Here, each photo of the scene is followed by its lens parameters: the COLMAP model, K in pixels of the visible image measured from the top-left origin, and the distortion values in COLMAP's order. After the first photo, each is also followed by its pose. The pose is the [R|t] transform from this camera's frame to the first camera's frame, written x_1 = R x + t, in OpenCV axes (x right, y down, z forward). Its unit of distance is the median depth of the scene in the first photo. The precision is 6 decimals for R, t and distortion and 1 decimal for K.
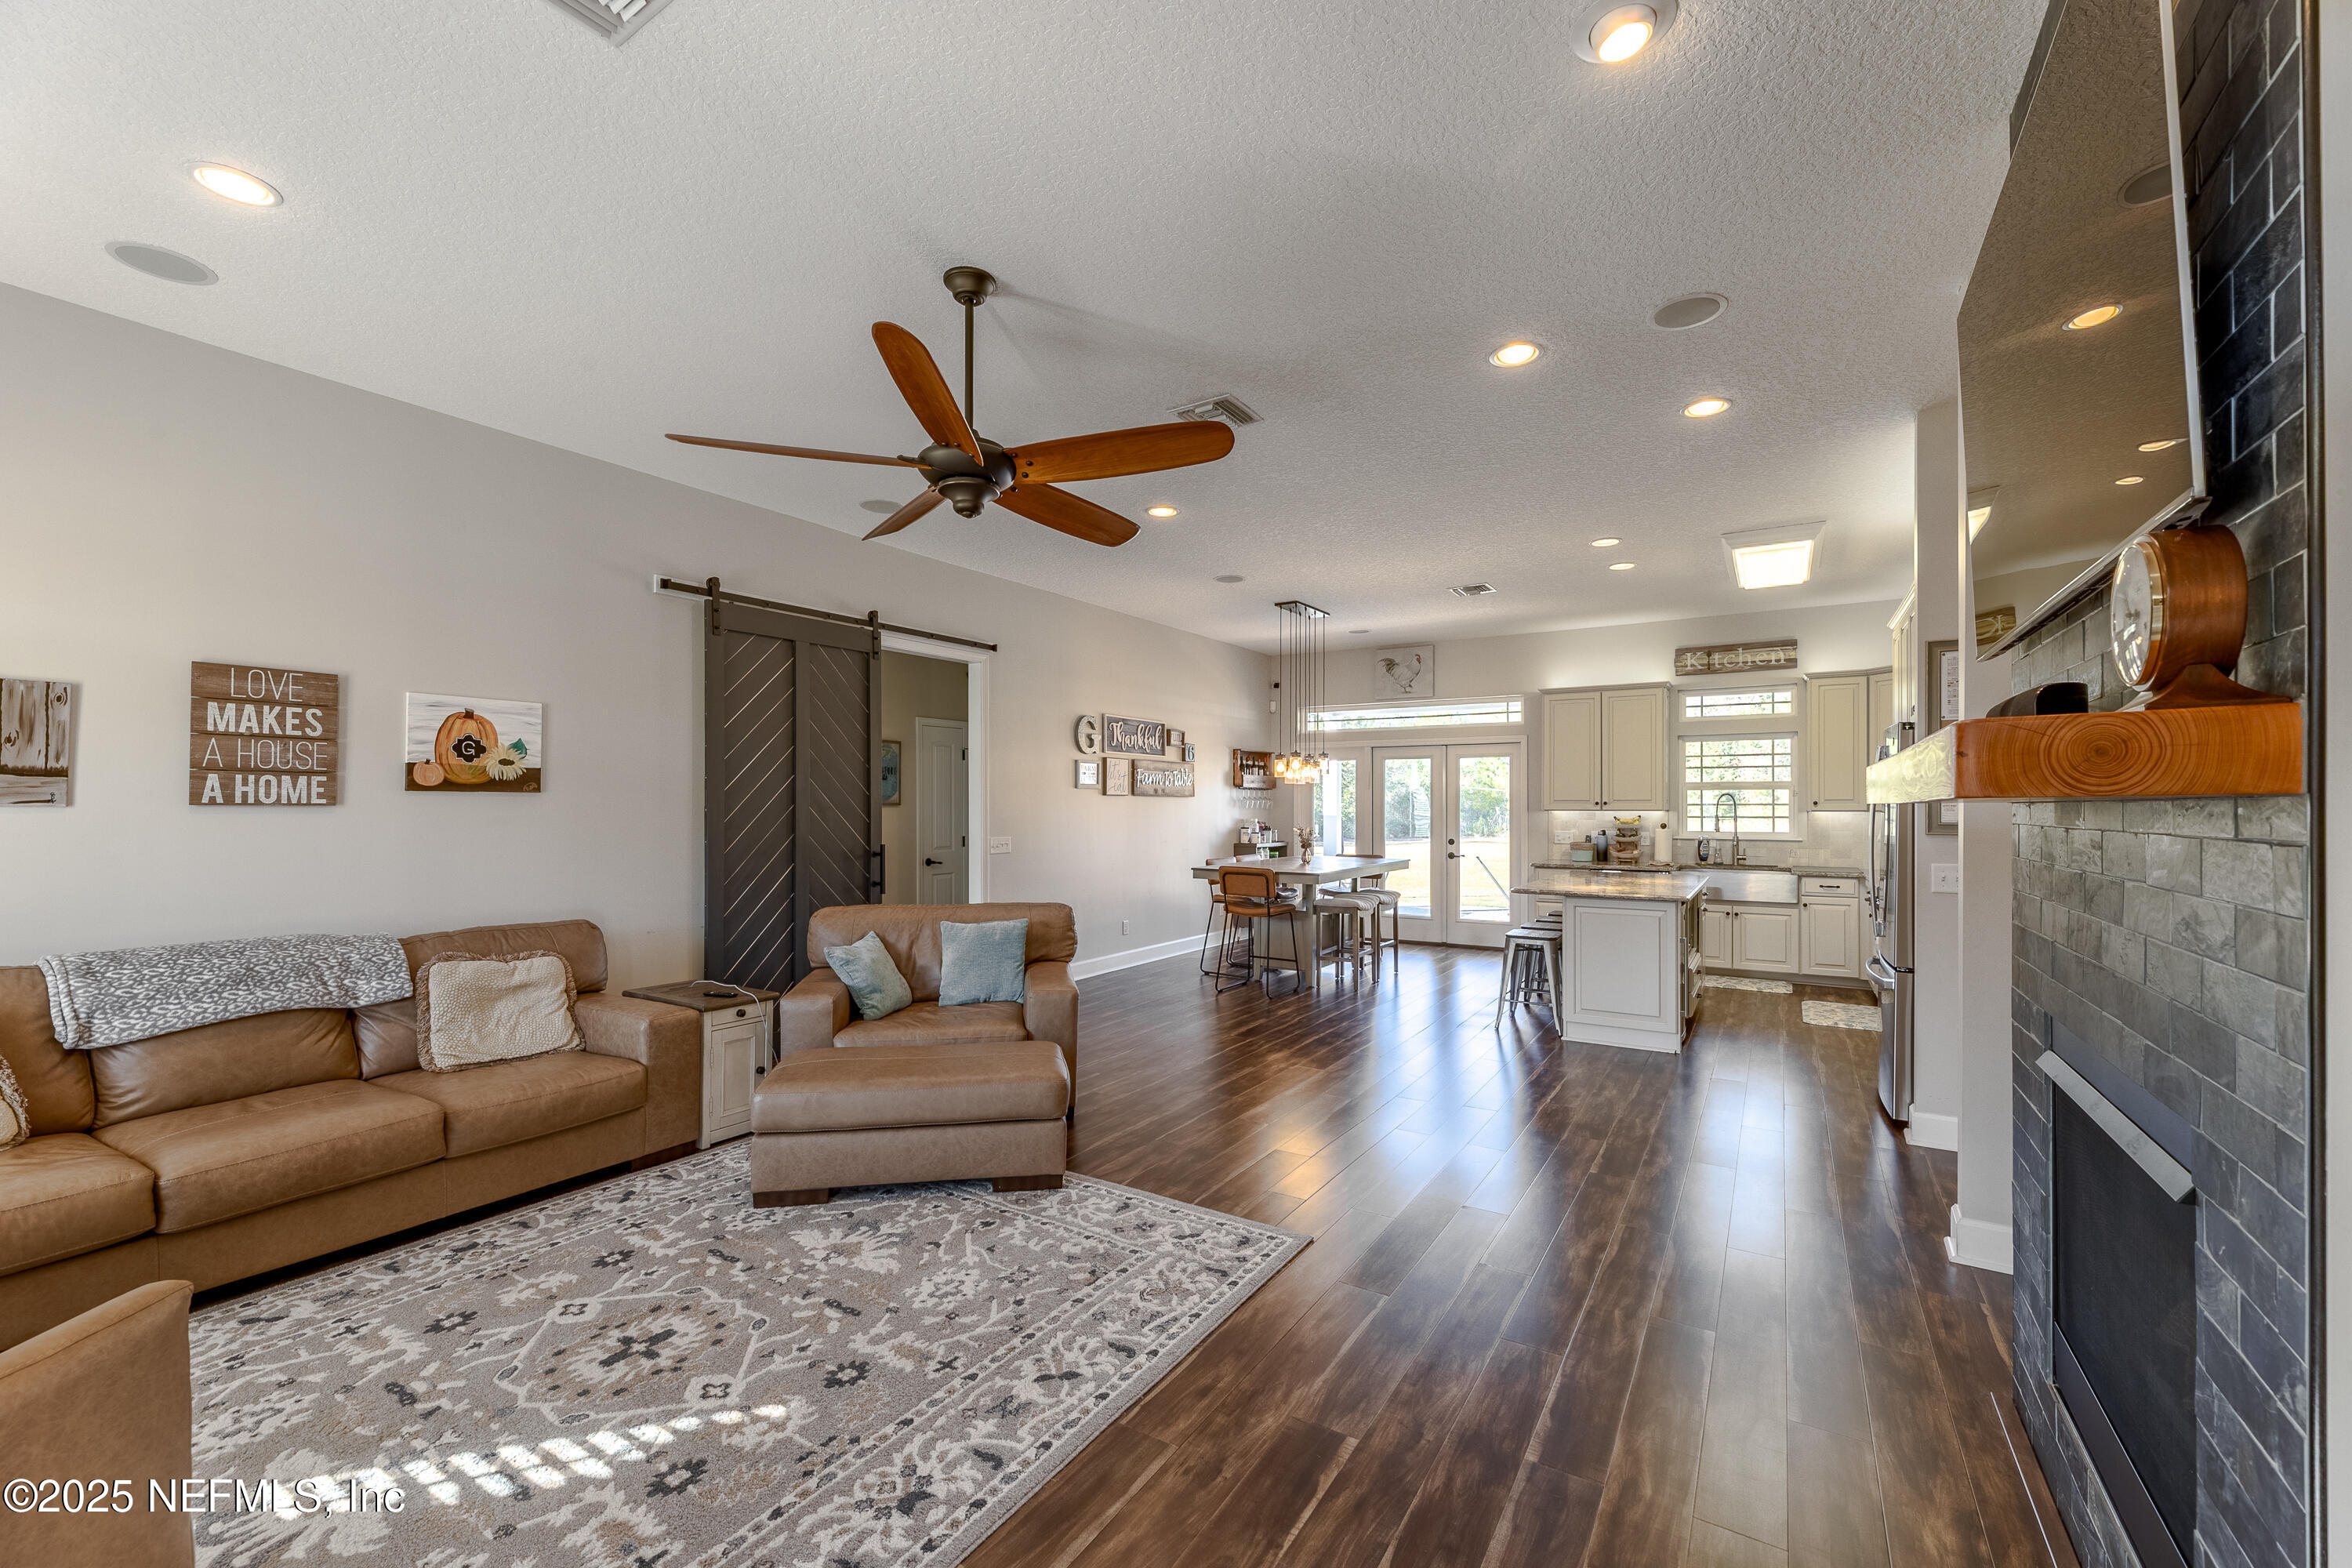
lens RADIAL K [[962.7, 0, 1175.4], [0, 962.7, 801.0], [0, 0, 1]] dist [-0.001812, 0.000140]
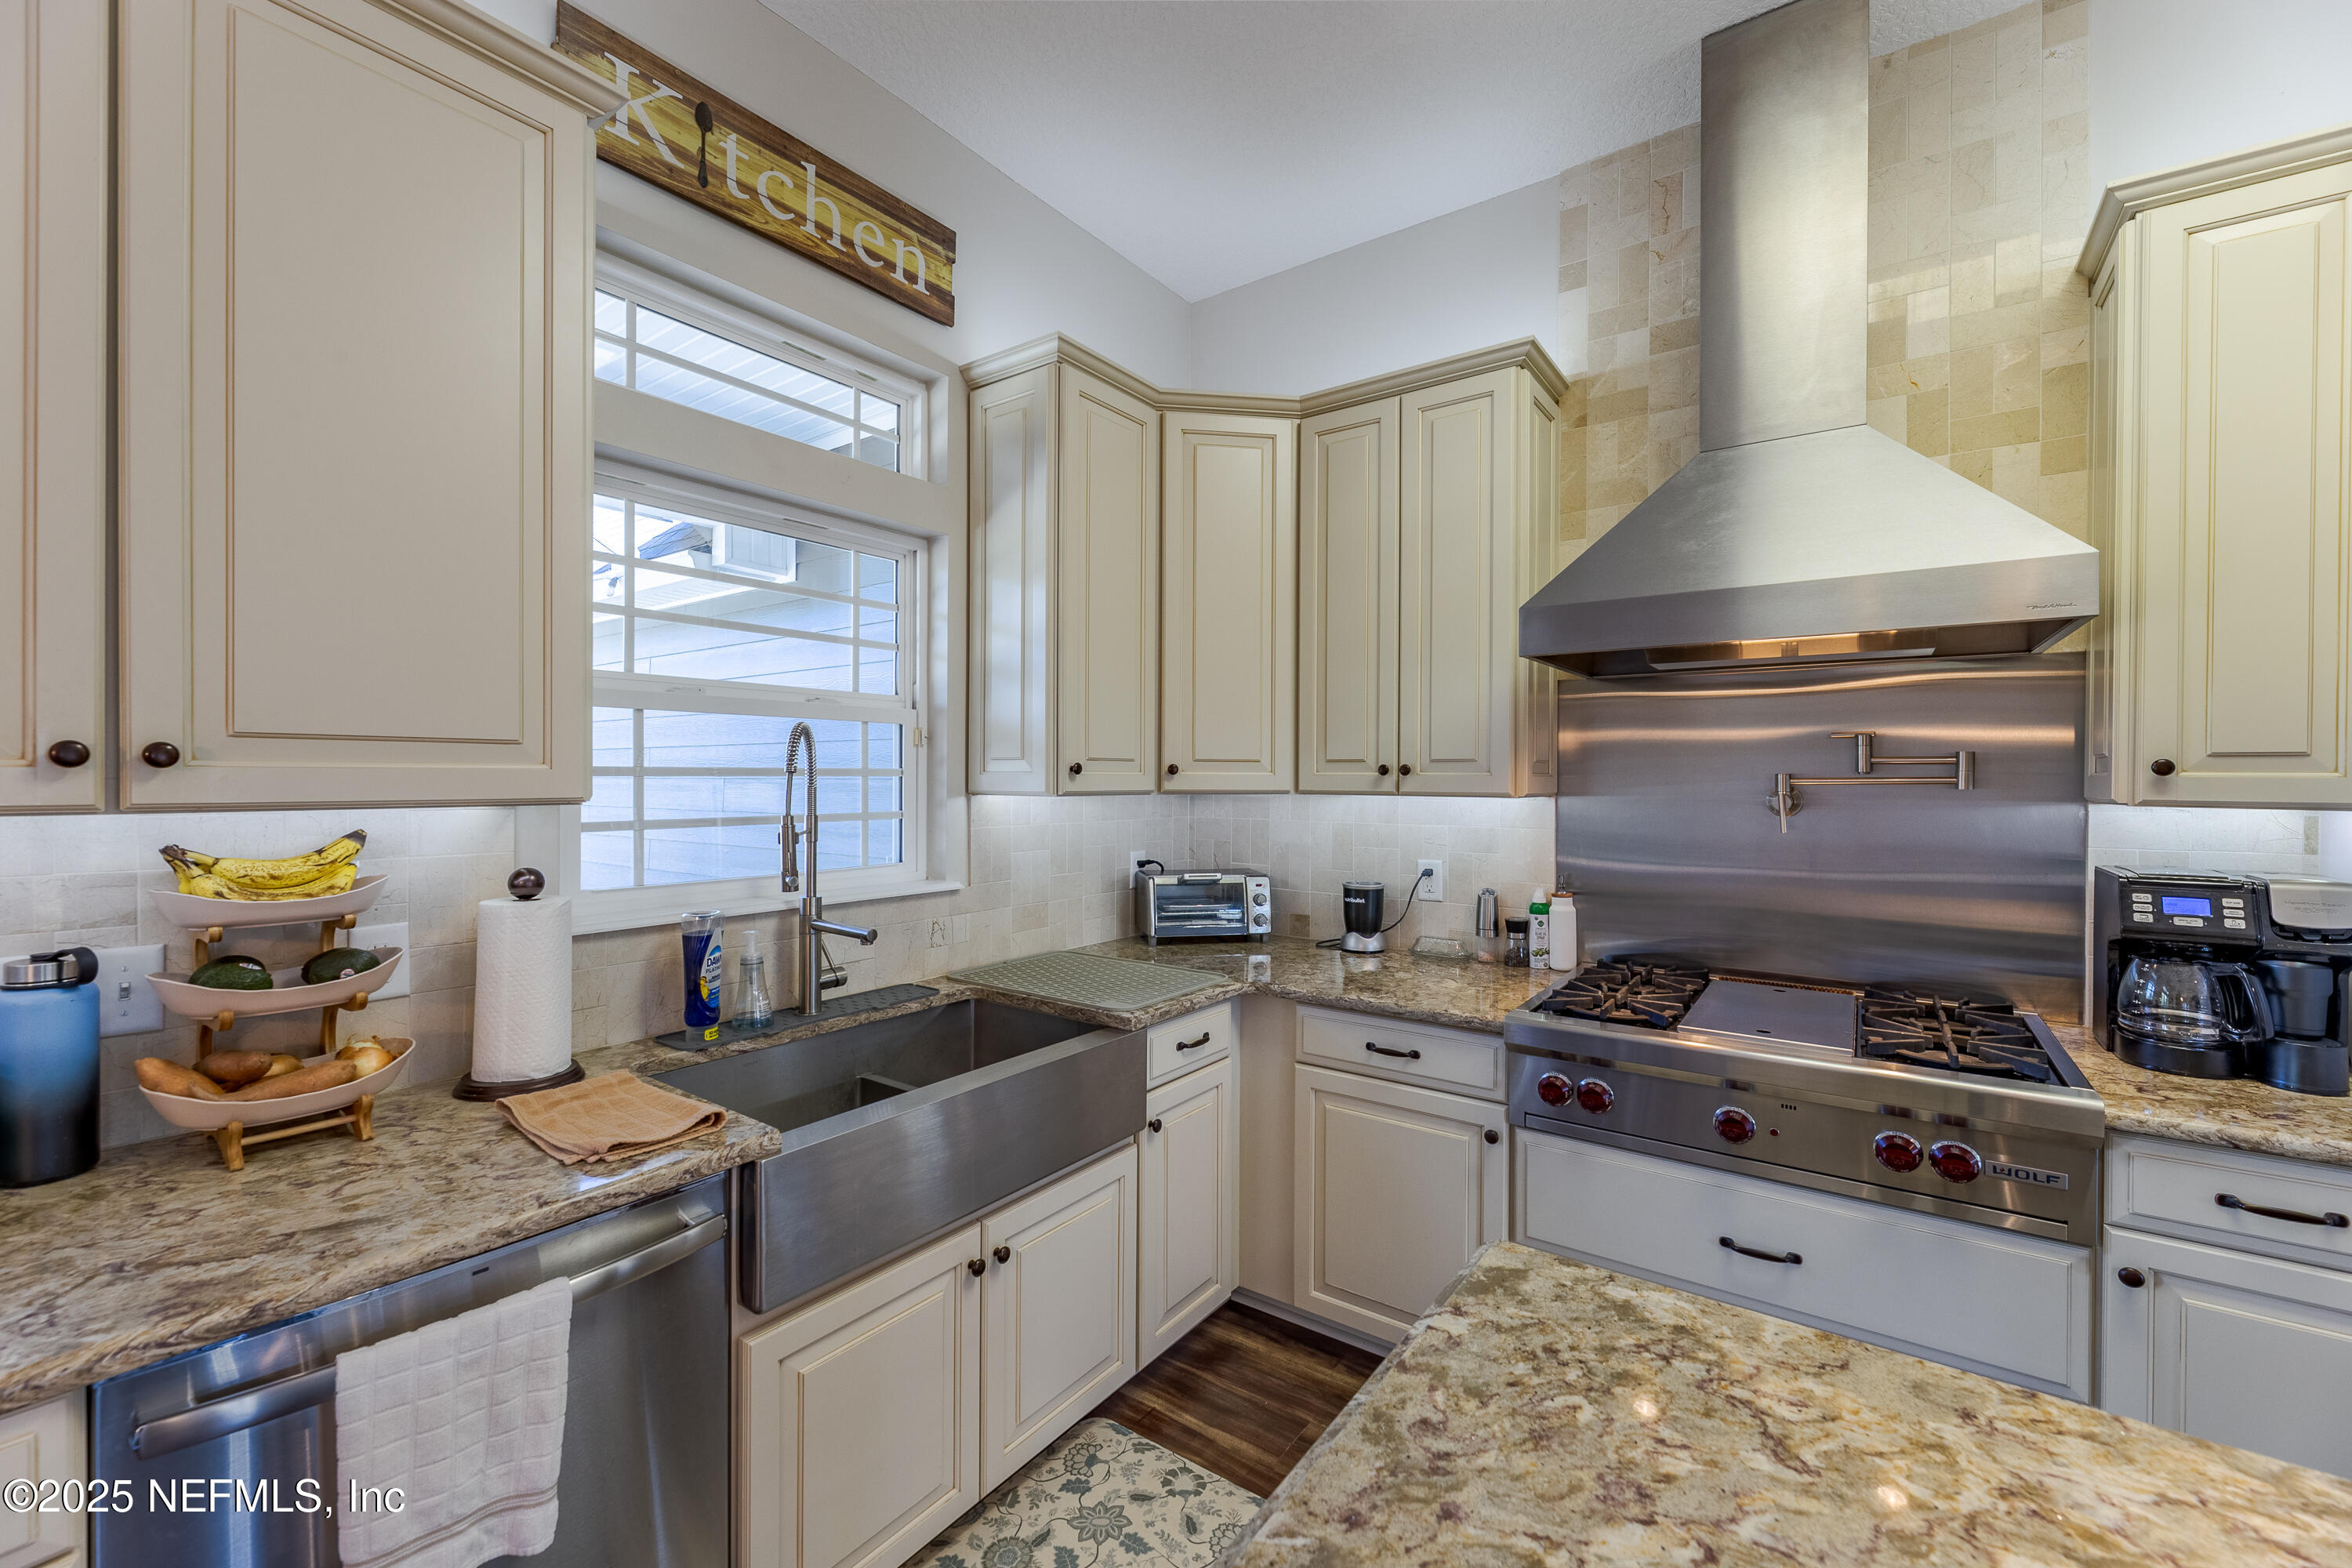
lens RADIAL K [[952.0, 0, 1176.0], [0, 952.0, 784.0], [0, 0, 1]] dist [-0.001757, -0.000130]
pose [[0.068948, -0.005699, 0.997604, 0.383668], [-0.007765, 0.999950, 0.006249, 0.004975], [-0.997590, -0.008177, 0.068900, 0.997695]]
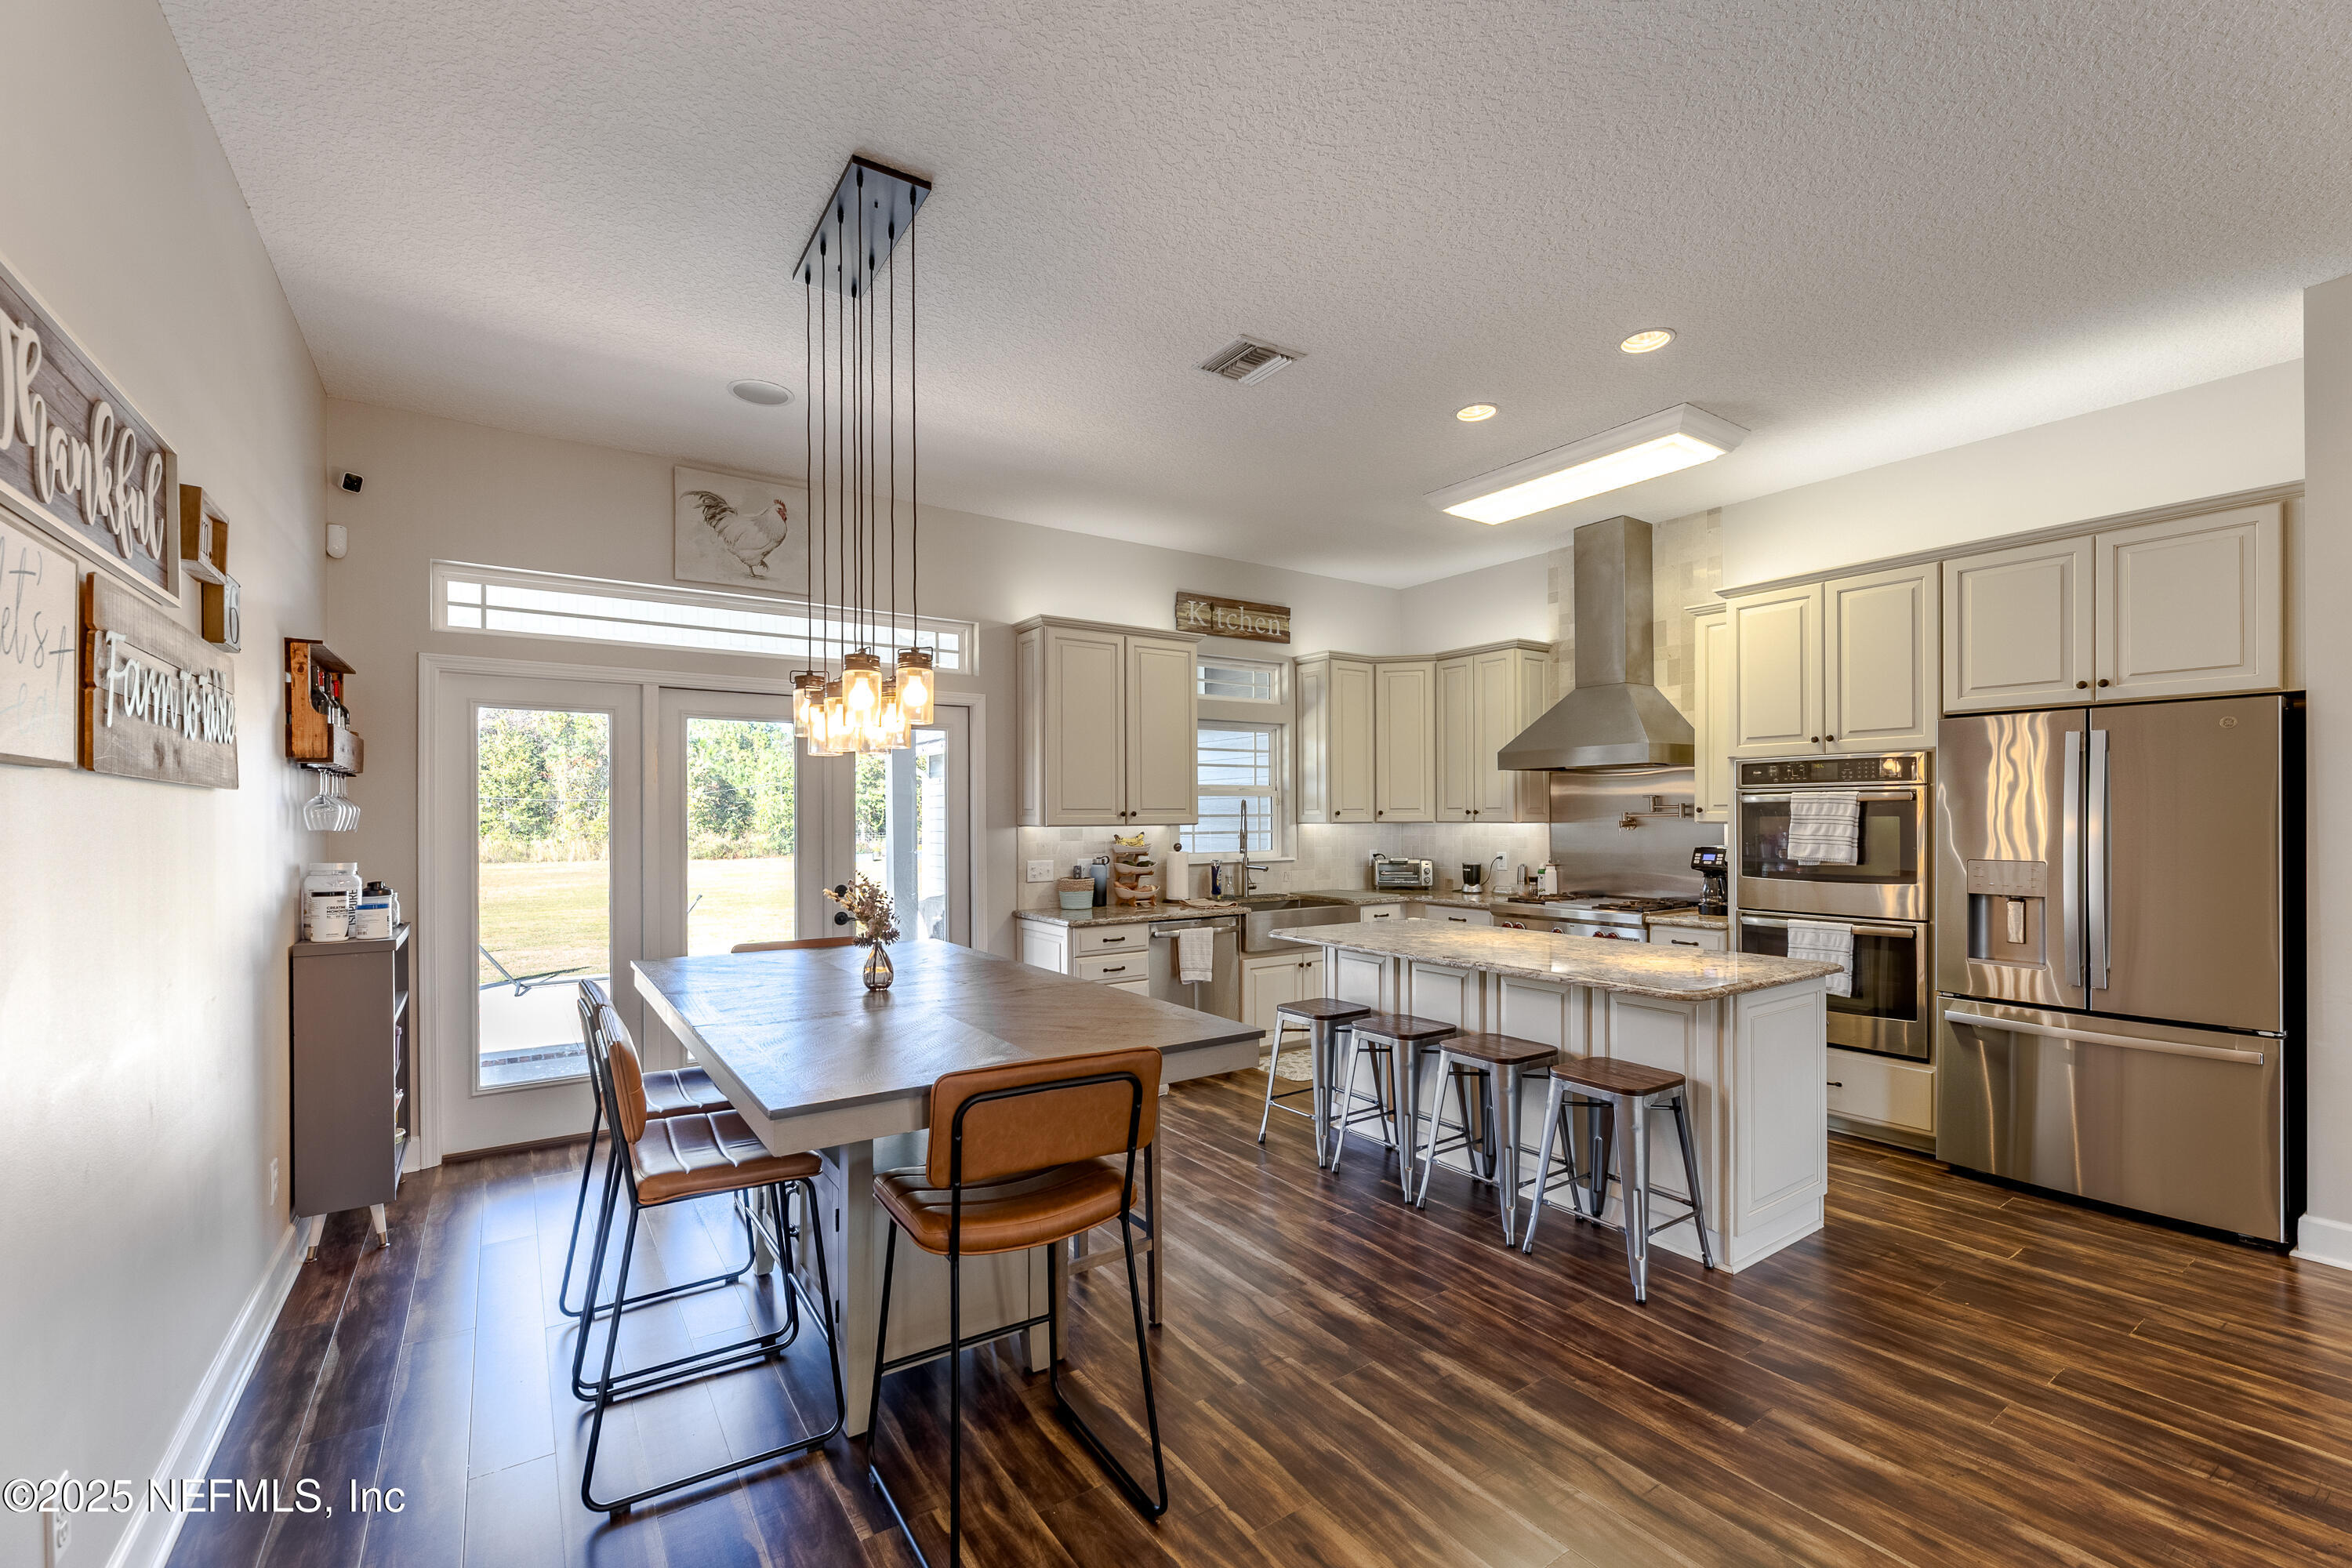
lens RADIAL K [[977.7, 0, 1167.8], [0, 977.7, 816.0], [0, 0, 1]] dist [-0.001619, 0.000000]
pose [[0.401862, -0.001481, 0.915699, -0.148935], [0.002117, 0.999998, 0.000688, 0.003777], [-0.915698, 0.001662, 0.401864, 0.843953]]
